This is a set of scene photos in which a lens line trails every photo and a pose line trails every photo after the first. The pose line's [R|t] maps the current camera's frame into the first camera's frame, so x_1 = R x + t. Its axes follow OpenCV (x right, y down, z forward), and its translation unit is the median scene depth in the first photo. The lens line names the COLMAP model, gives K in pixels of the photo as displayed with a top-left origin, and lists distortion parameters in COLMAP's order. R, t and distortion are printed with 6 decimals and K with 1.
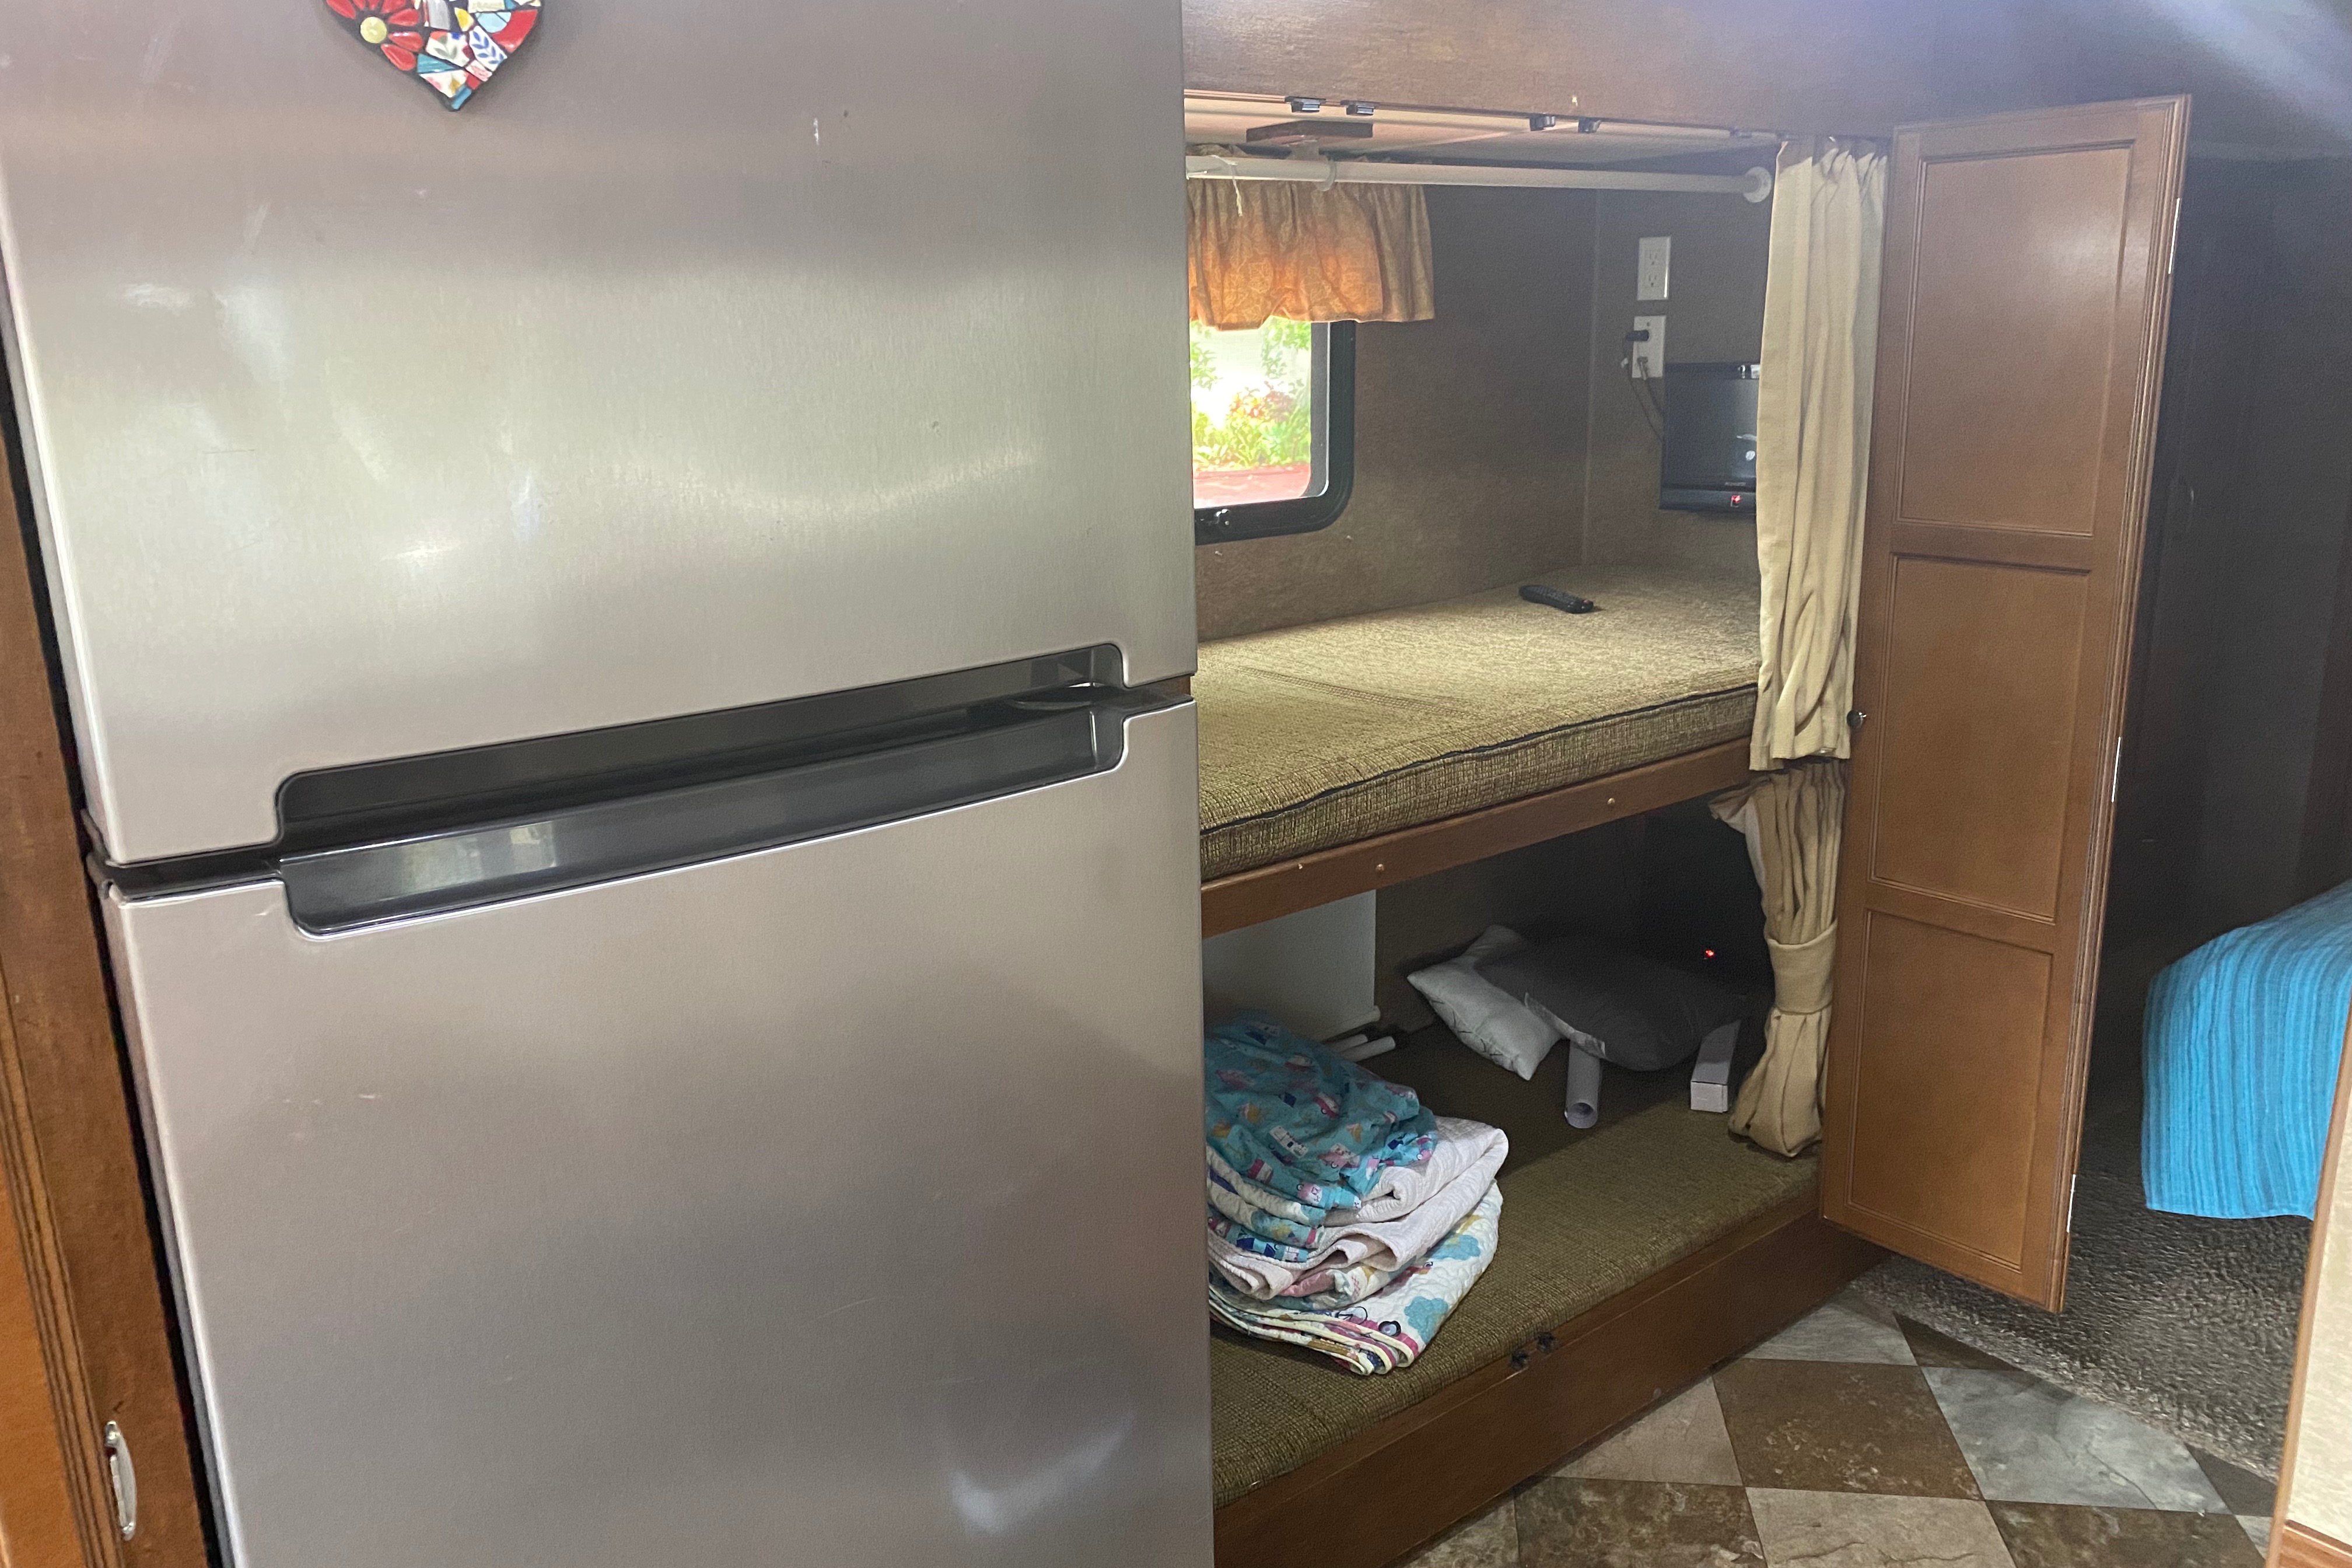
lens RADIAL K [[1803.5, 0, 1198.2], [0, 1803.5, 763.5], [0, 0, 1]] dist [0.077784, -0.072147]
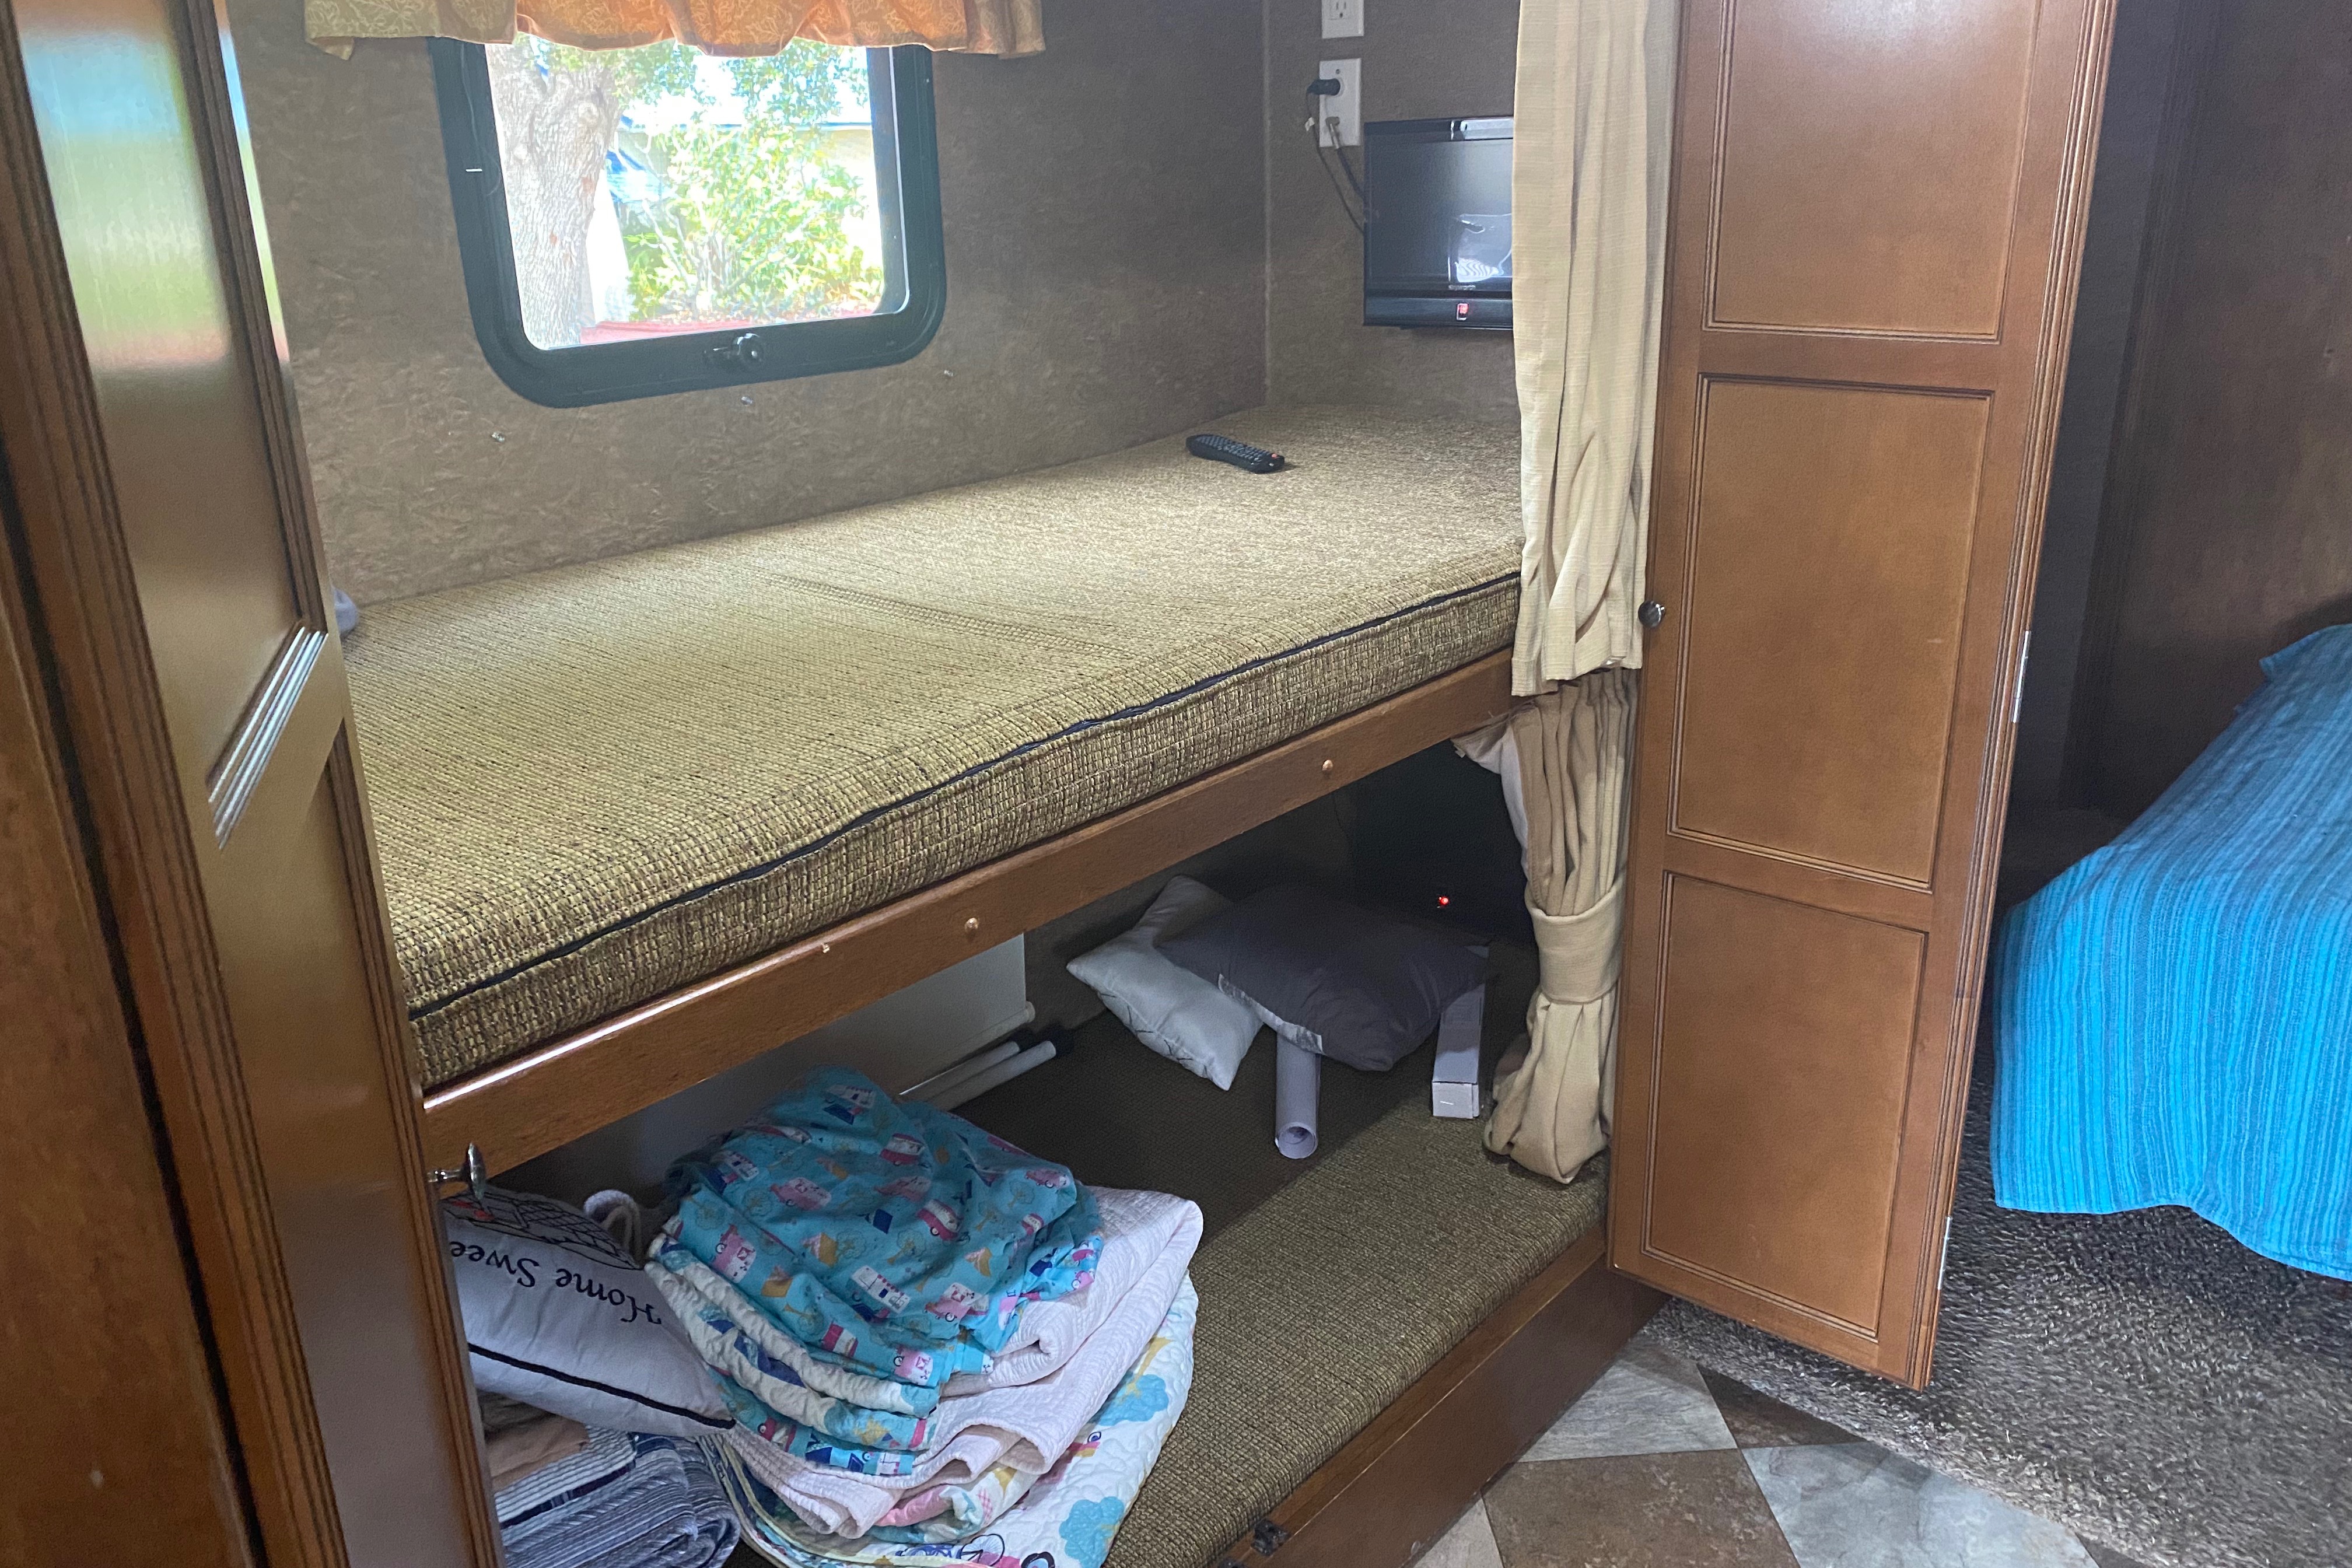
lens RADIAL K [[1803.5, 0, 1173.8], [0, 1803.5, 782.7], [0, 0, 1]] dist [0.077784, -0.072147]
pose [[0.986562, -0.063137, 0.150695, 0.063498], [0.048475, 0.993900, 0.099060, -0.037157], [-0.156030, -0.090424, 0.983605, 0.315453]]
